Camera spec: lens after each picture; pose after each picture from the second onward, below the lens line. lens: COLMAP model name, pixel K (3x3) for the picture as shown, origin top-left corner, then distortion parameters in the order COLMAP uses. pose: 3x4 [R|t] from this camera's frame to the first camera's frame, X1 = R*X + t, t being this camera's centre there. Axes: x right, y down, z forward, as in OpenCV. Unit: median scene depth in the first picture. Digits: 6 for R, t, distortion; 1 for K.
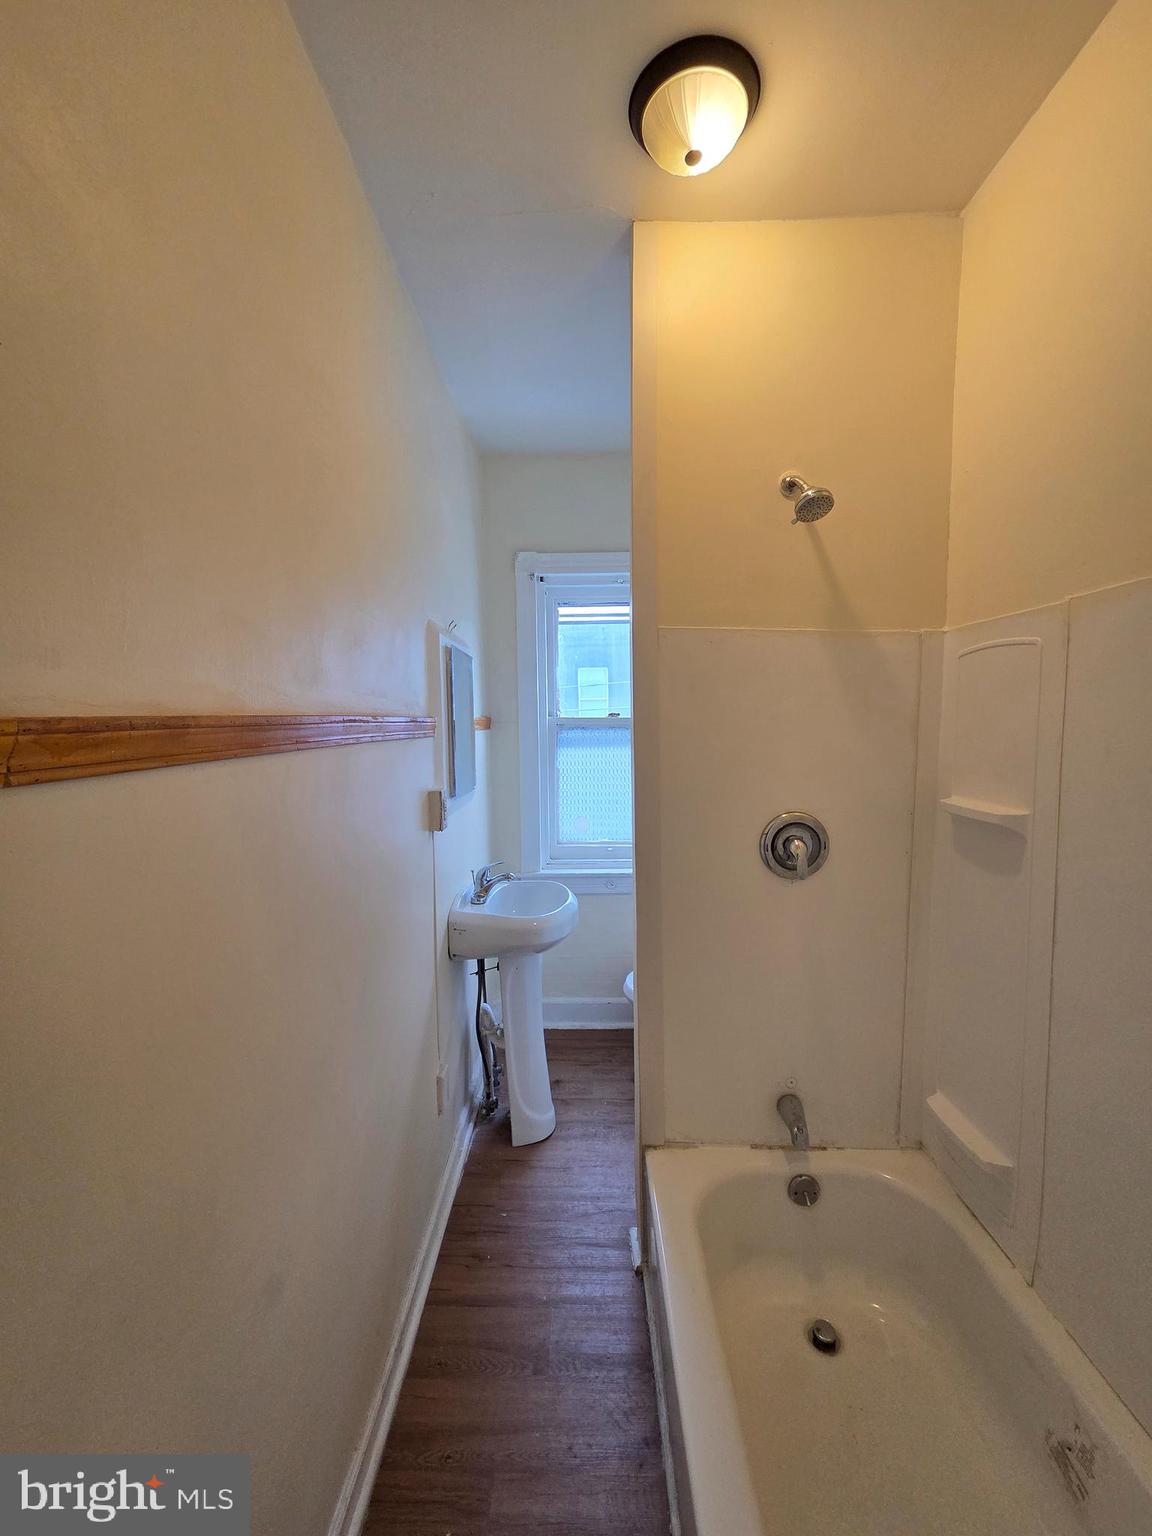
lens RADIAL K [[621.0, 0, 574.3], [0, 621.0, 768.2], [0, 0, 1]] dist [-0.000801, 0.000025]
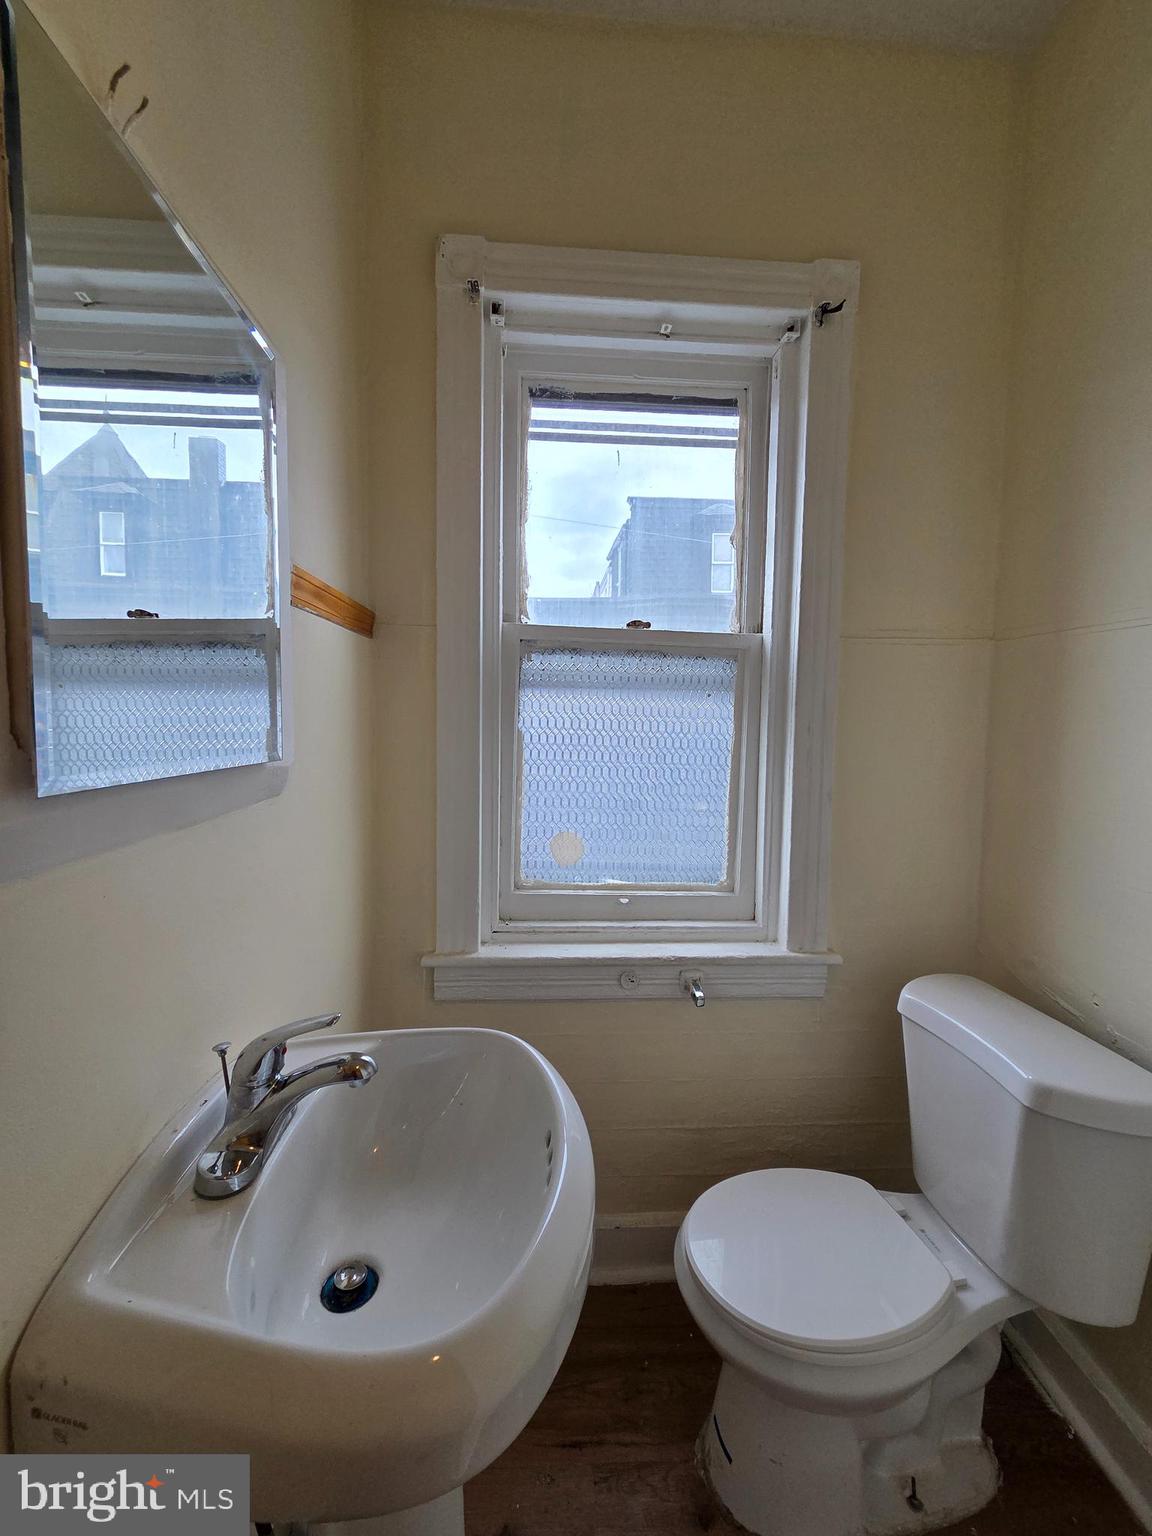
lens RADIAL K [[621.0, 0, 579.7], [0, 621.0, 763.4], [0, 0, 1]] dist [-0.000801, 0.000025]
pose [[0.996313, 0.023826, 0.082420, -0.020075], [-0.024199, 0.999701, 0.003523, 0.021681], [-0.082312, -0.005504, 0.996591, 0.521991]]
